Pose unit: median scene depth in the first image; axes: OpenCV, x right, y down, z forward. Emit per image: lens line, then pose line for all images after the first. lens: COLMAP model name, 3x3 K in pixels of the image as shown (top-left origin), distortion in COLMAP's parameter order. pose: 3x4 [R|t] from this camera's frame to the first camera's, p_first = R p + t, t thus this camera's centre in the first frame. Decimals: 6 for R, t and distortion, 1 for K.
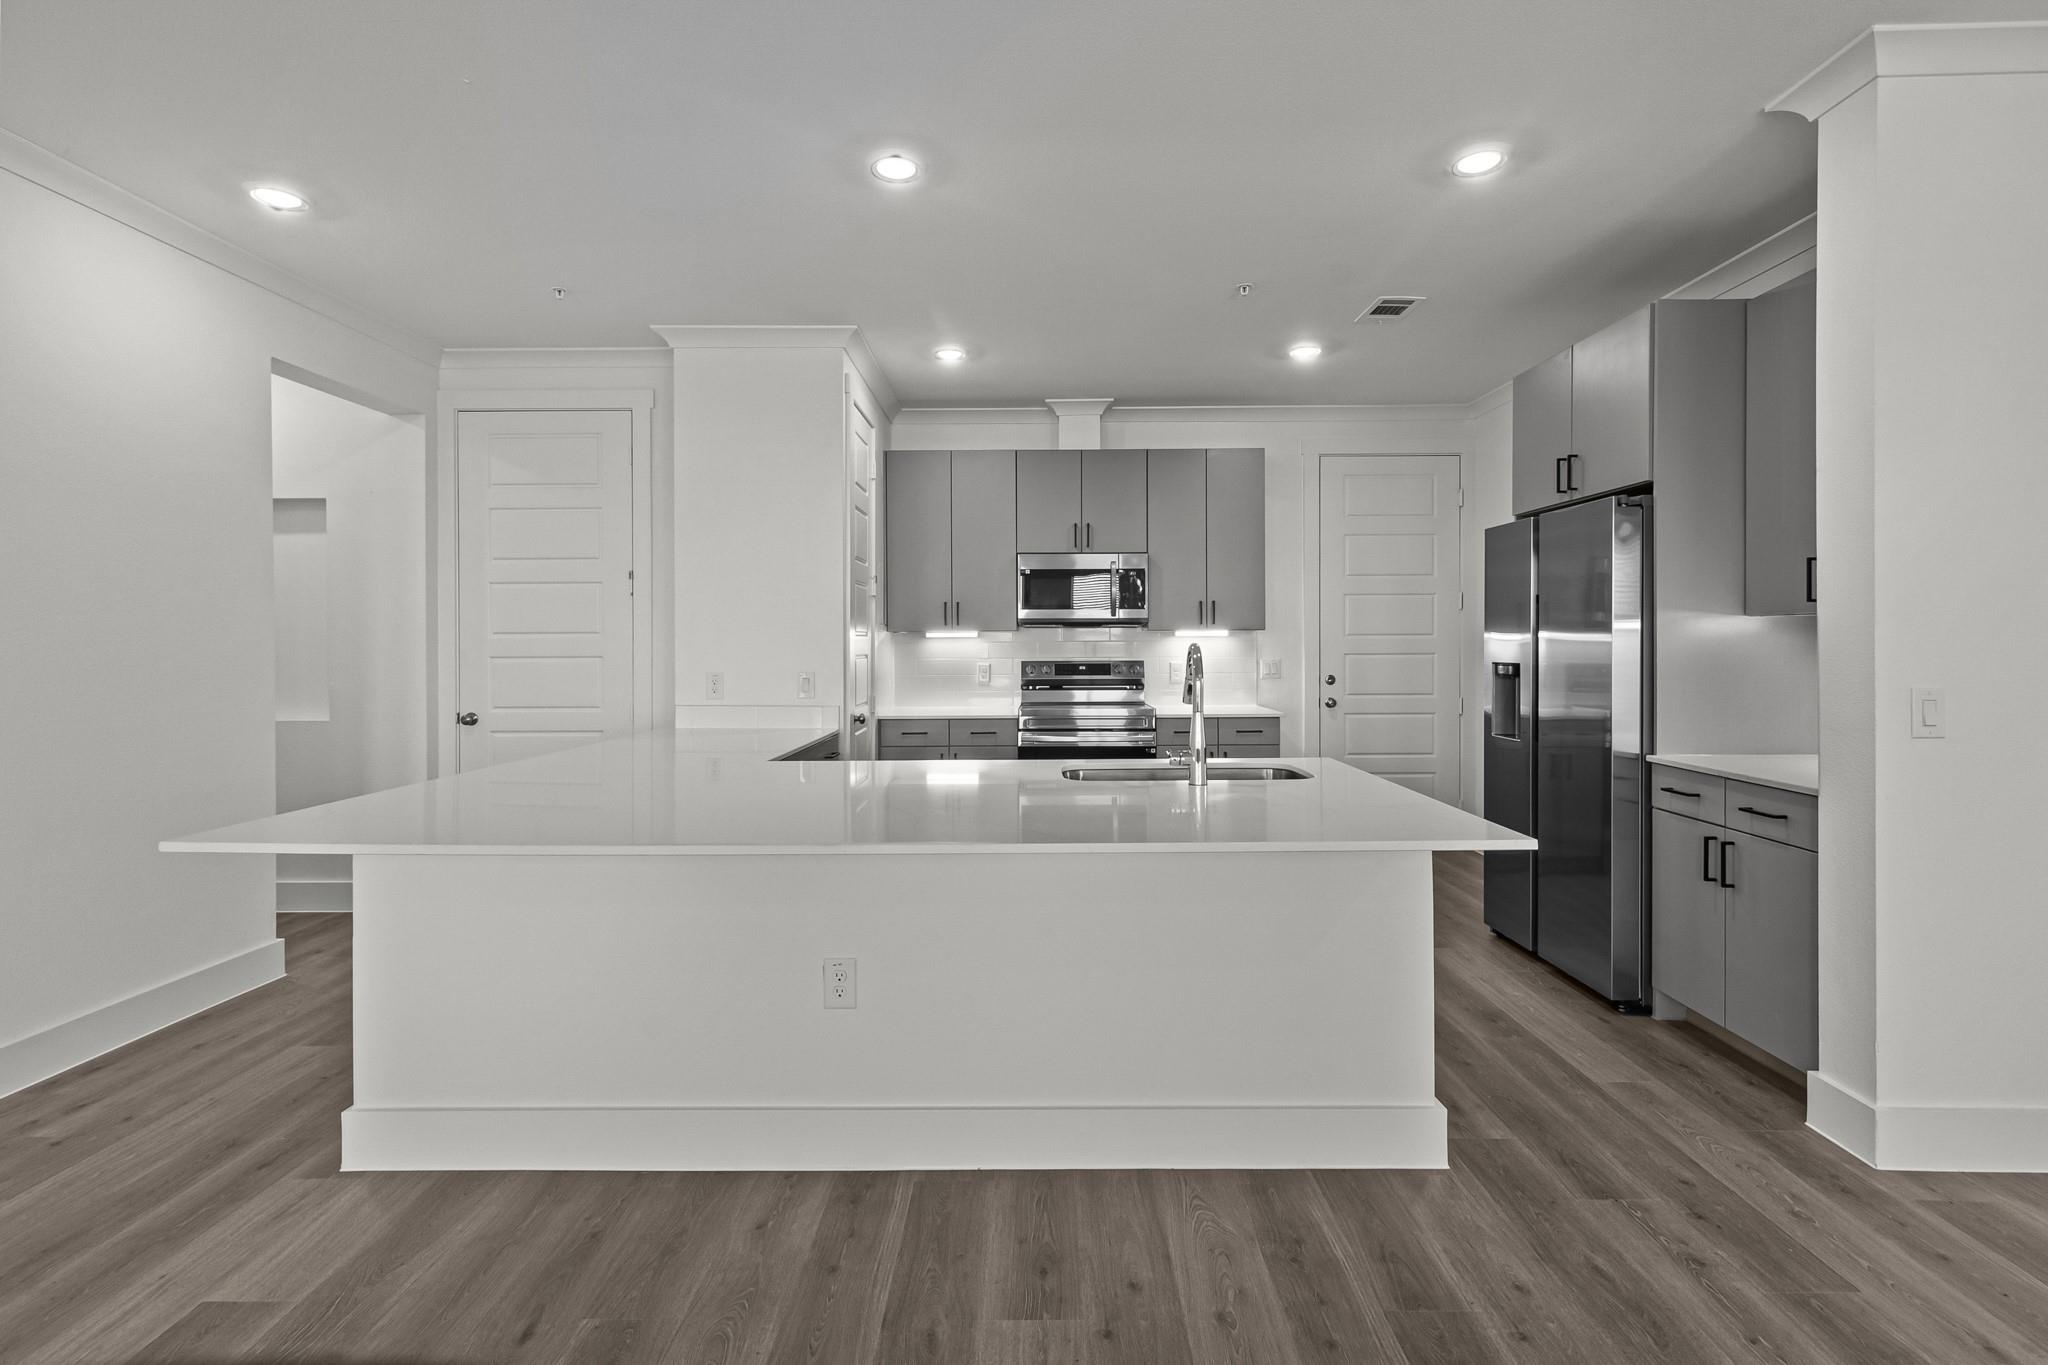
lens RADIAL K [[946.3, 0, 1031.1], [0, 946.3, 635.6], [0, 0, 1]] dist [0.003491, -0.000581]
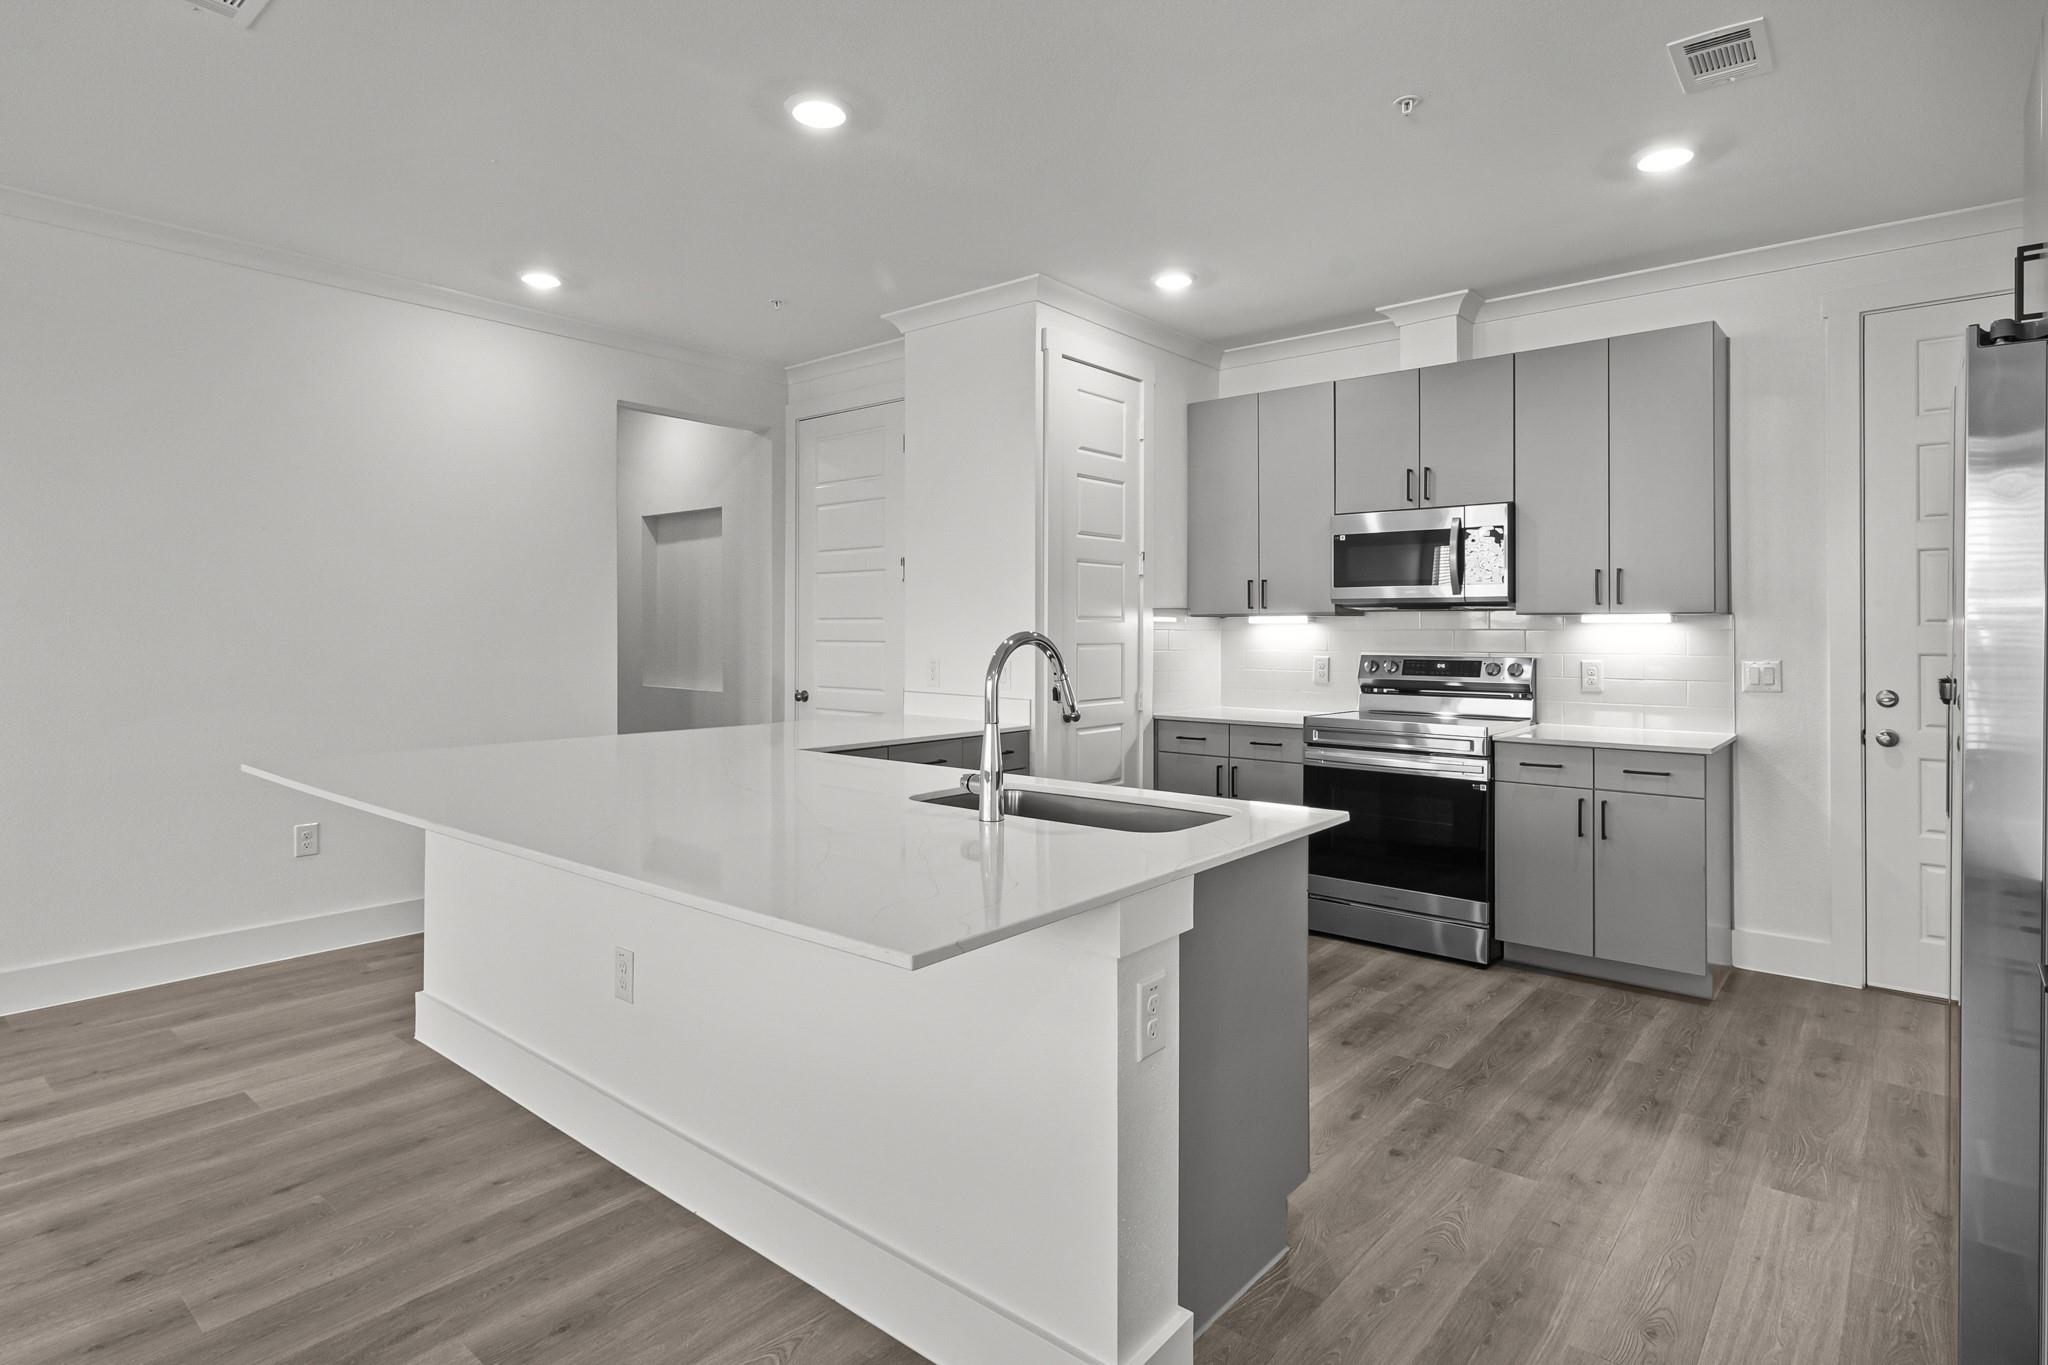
lens RADIAL K [[1063.1, 0, 1043.0], [0, 1063.1, 625.0], [0, 0, 1]] dist [0.007386, -0.000725]
pose [[0.770483, 0.002583, -0.637456, 0.401245], [-0.000902, 0.999995, 0.002962, 0.000219], [0.637460, -0.001707, 0.770481, 0.203467]]
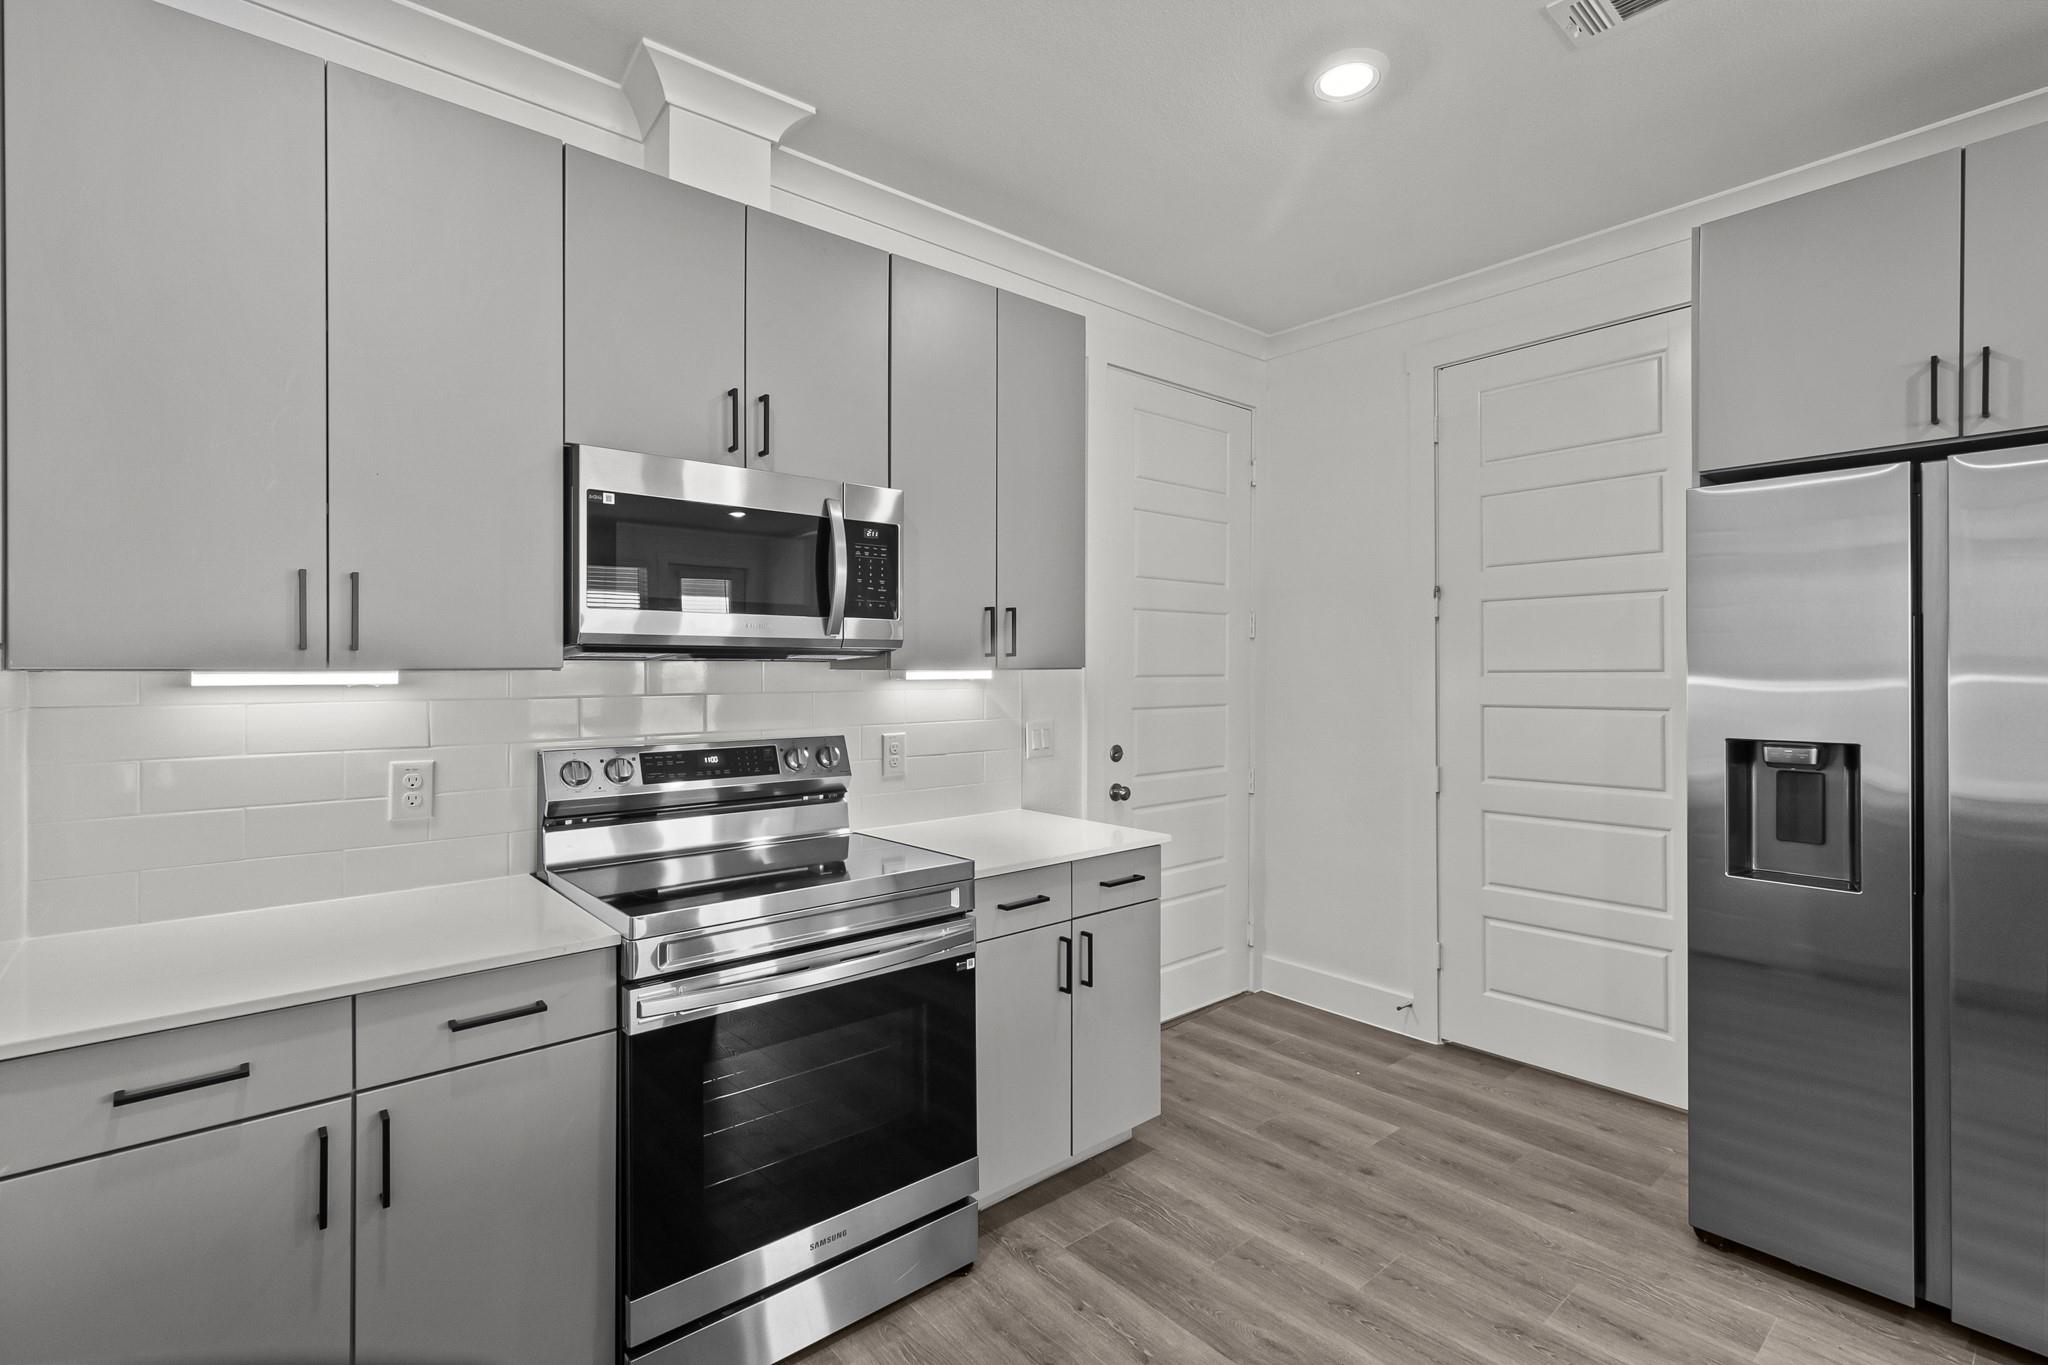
lens RADIAL K [[946.3, 0, 1015.5], [0, 946.3, 652.0], [0, 0, 1]] dist [0.003491, -0.000581]
pose [[0.750873, 0.015815, 0.660257, -0.136962], [-0.005562, 0.999829, -0.017623, -0.007065], [-0.660423, 0.009561, 0.750833, 0.714861]]
